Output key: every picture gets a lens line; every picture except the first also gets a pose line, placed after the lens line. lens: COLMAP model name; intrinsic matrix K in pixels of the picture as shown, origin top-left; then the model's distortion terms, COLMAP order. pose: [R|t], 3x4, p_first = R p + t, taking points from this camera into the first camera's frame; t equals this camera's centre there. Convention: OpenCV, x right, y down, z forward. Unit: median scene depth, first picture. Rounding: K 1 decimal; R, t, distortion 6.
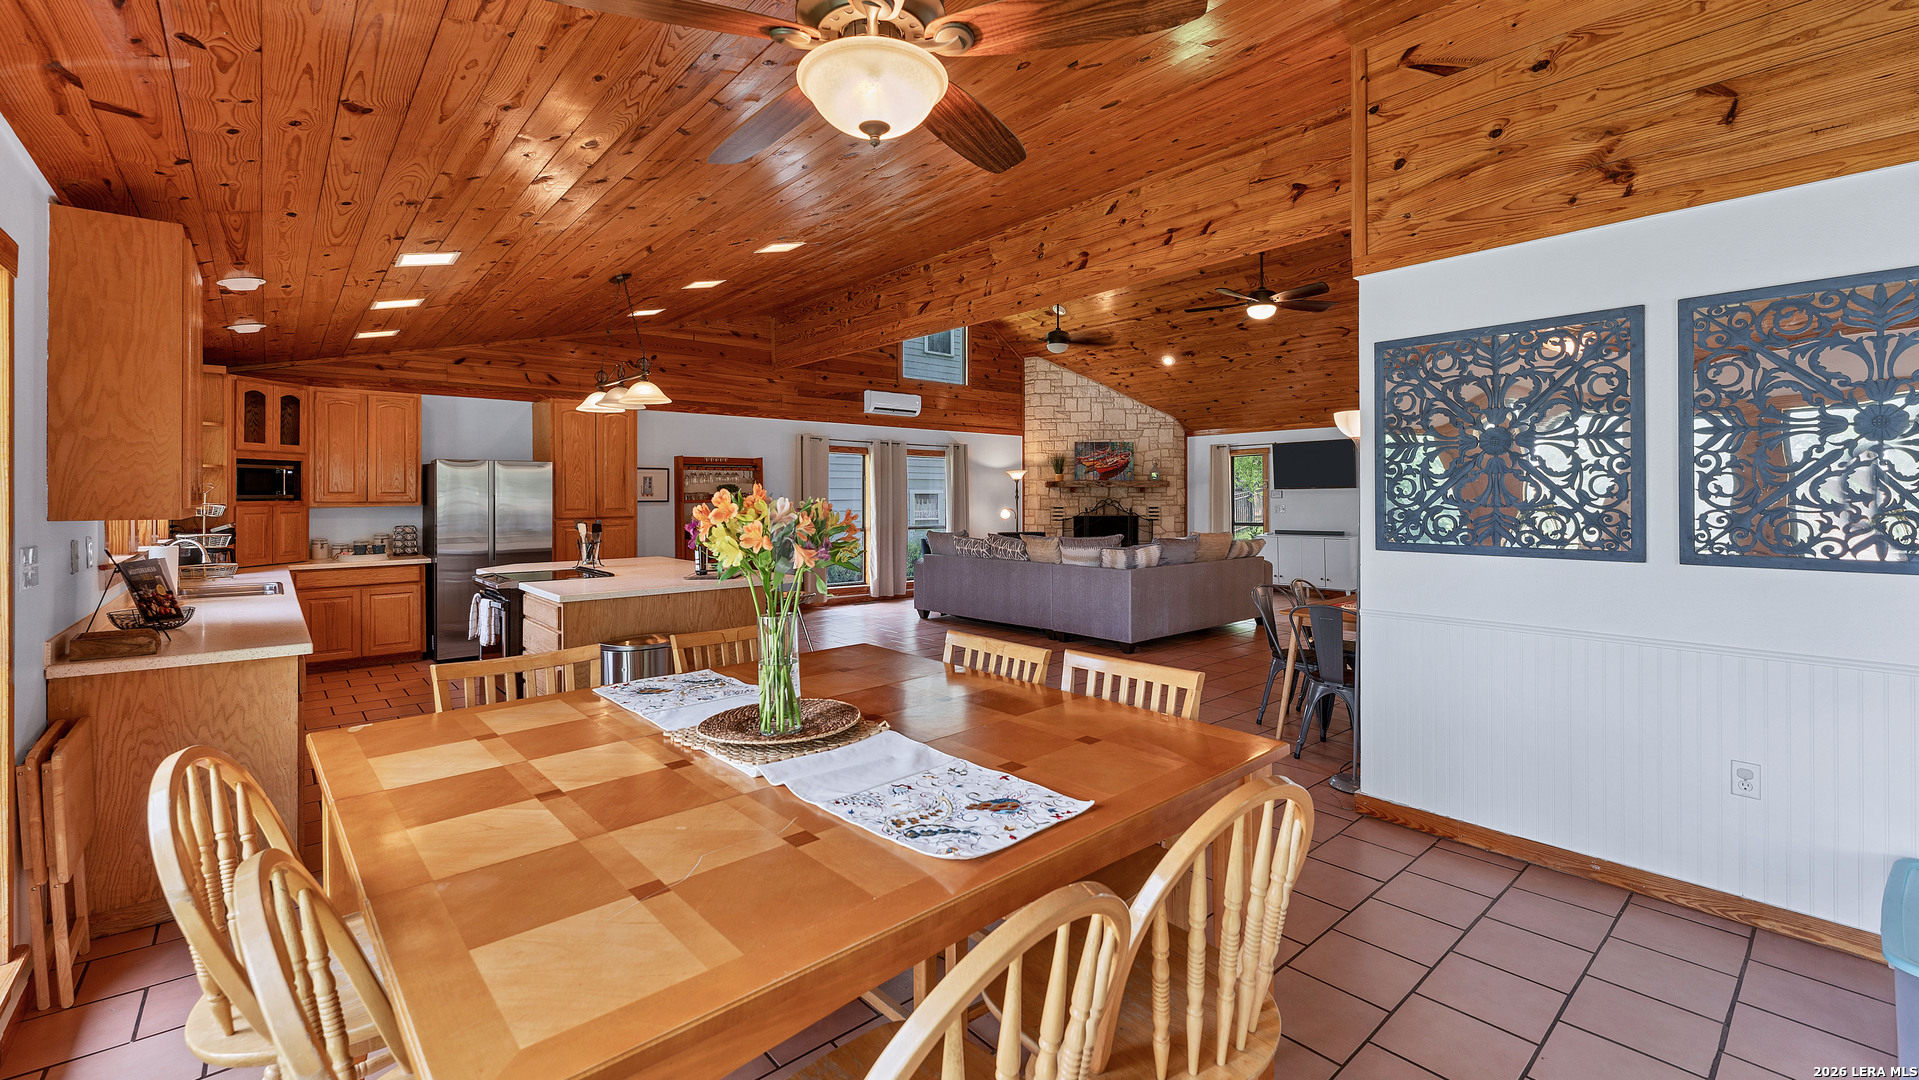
lens RADIAL K [[795.3, 0, 957.2], [0, 795.3, 498.9], [0, 0, 1]] dist [0.003860, -0.000241]
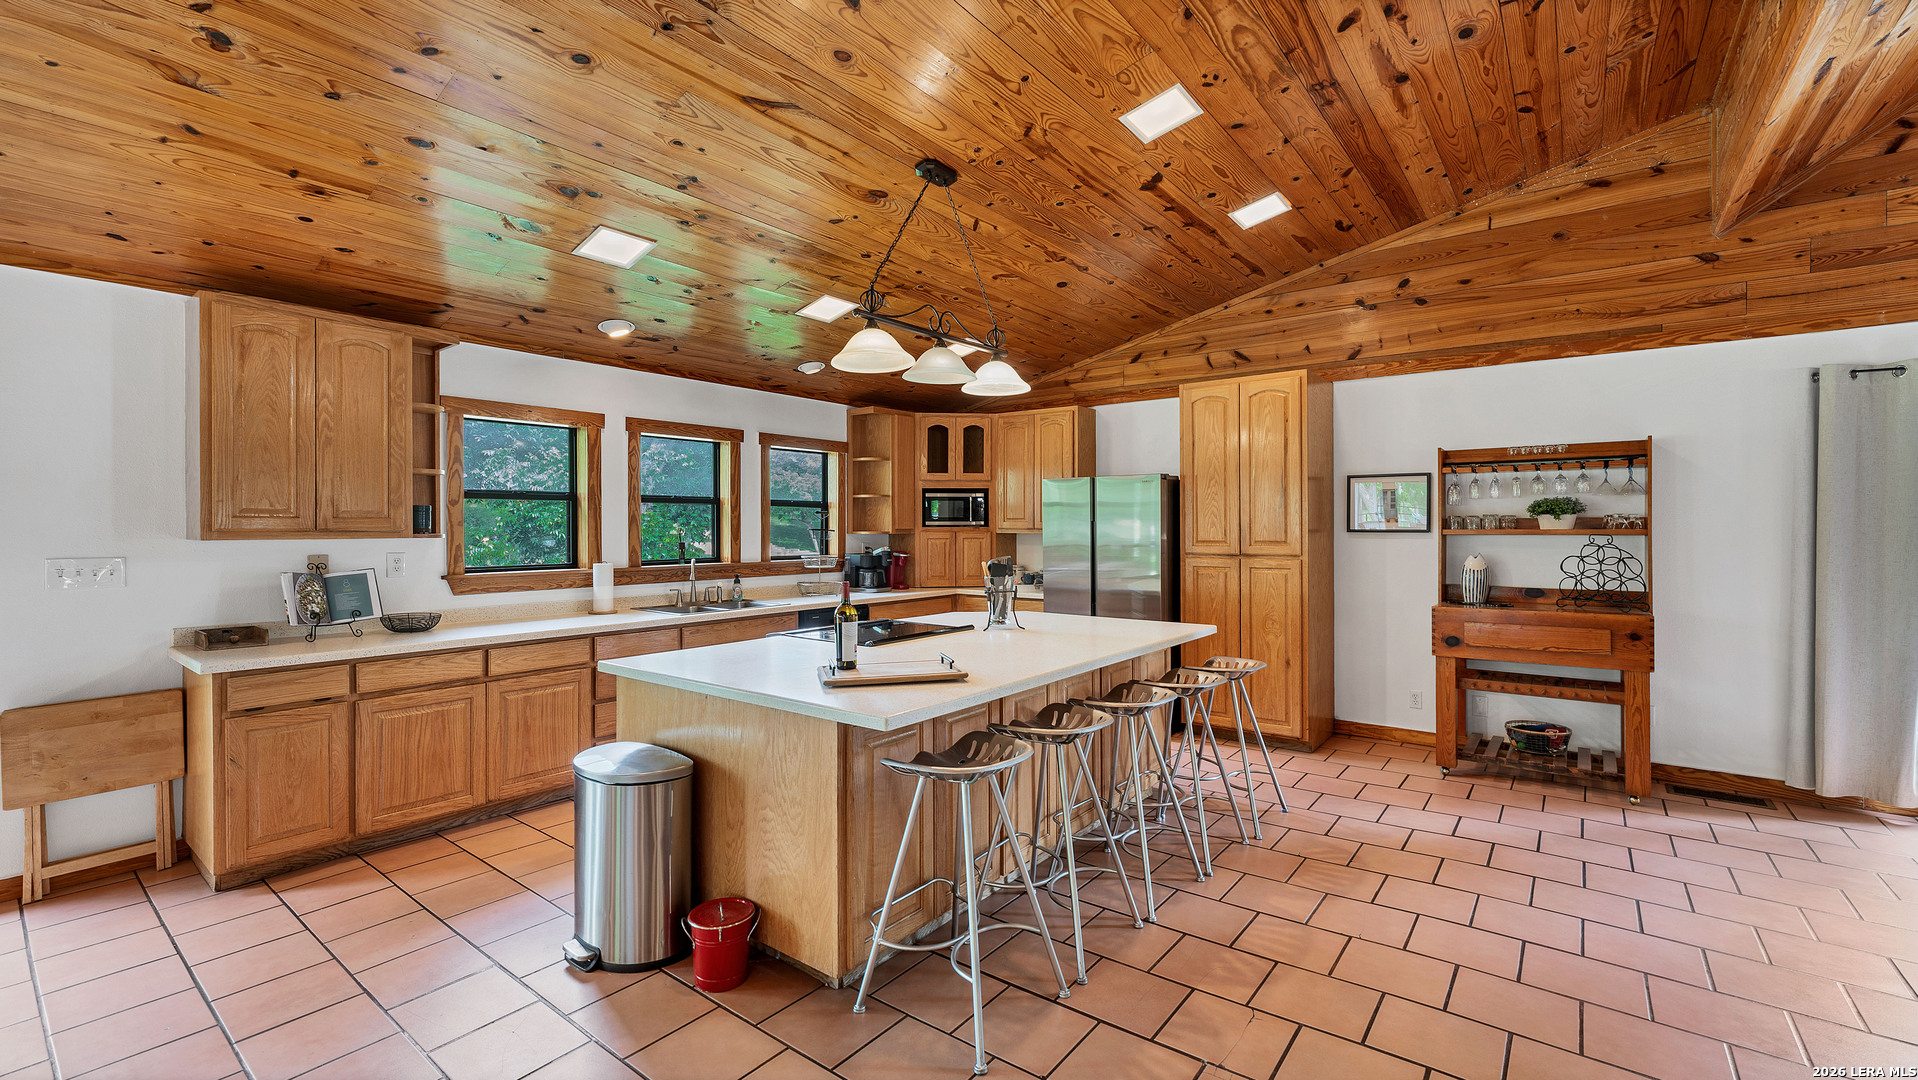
lens RADIAL K [[794.9, 0, 961.2], [0, 794.9, 531.5], [0, 0, 1]] dist [0.003860, -0.000241]
pose [[0.202087, 0.009384, -0.979323, 0.127861], [-0.003568, 0.999955, 0.008845, -0.000771], [0.979361, 0.001707, 0.202111, 0.581707]]
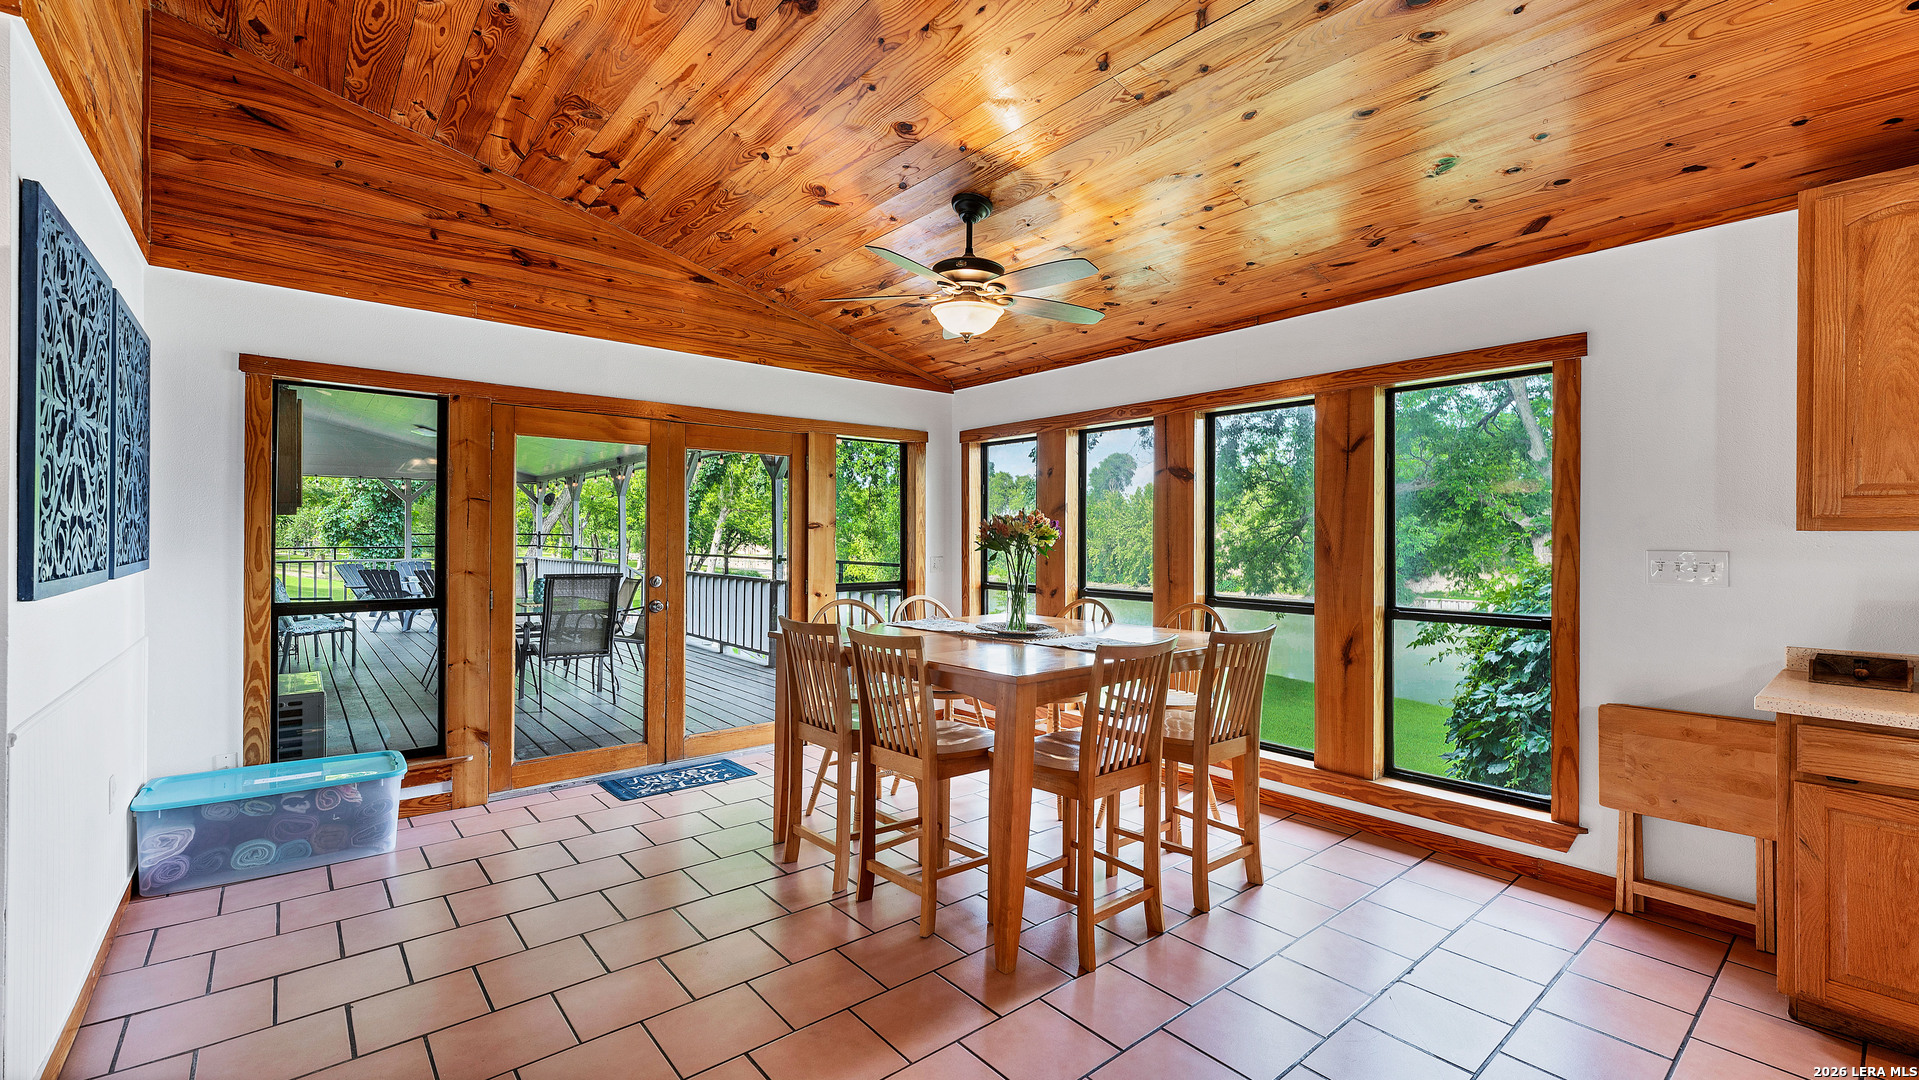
lens RADIAL K [[795.3, 0, 956.4], [0, 795.3, 533.7], [0, 0, 1]] dist [0.003860, -0.000241]
pose [[-0.999914, 0.000853, 0.013094, -0.021164], [0.000894, 0.999995, 0.003173, 0.007771], [-0.013091, 0.003184, -0.999909, 0.588200]]
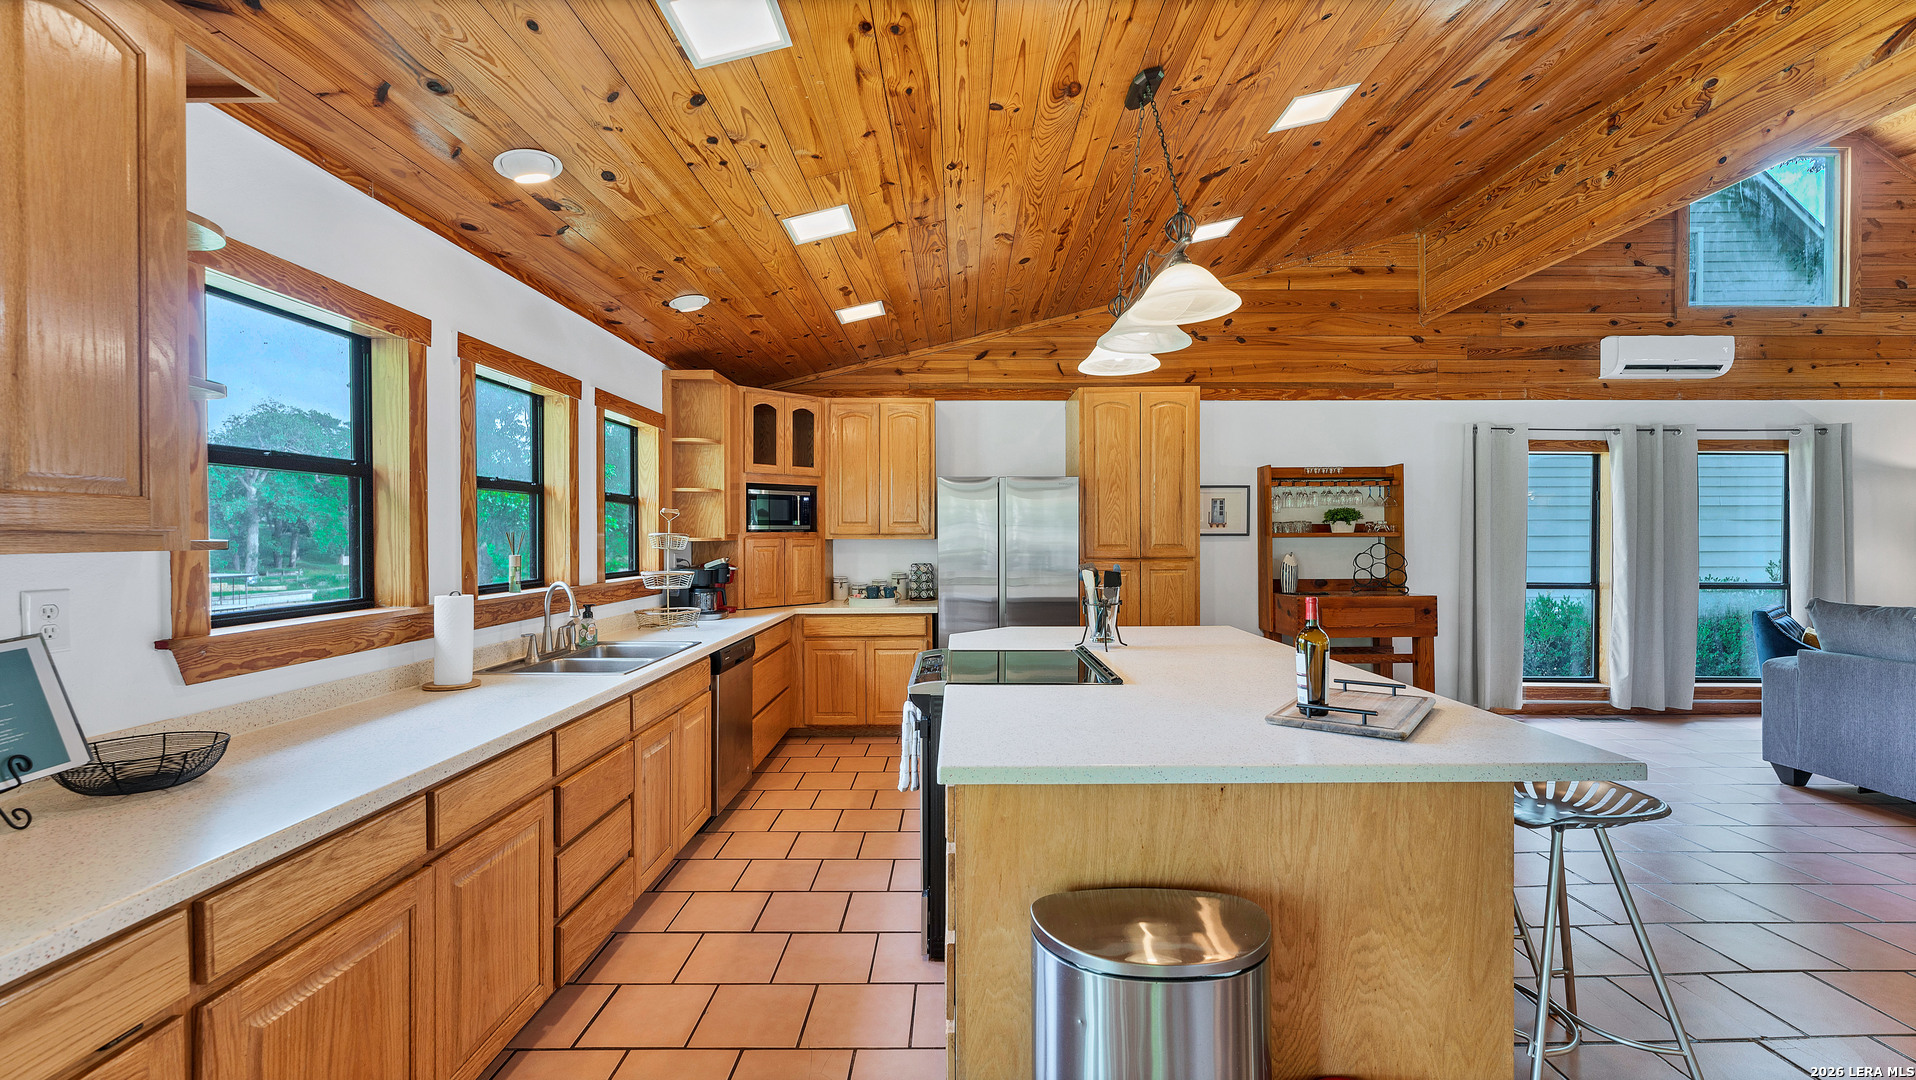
lens RADIAL K [[783.5, 0, 961.6], [0, 783.5, 540.7], [0, 0, 1]] dist [0.007384, -0.000410]
pose [[0.758962, 0.006481, -0.651102, -0.120223], [-0.002523, 0.999972, 0.007013, 0.003984], [0.651130, -0.003680, 0.758958, 0.354267]]
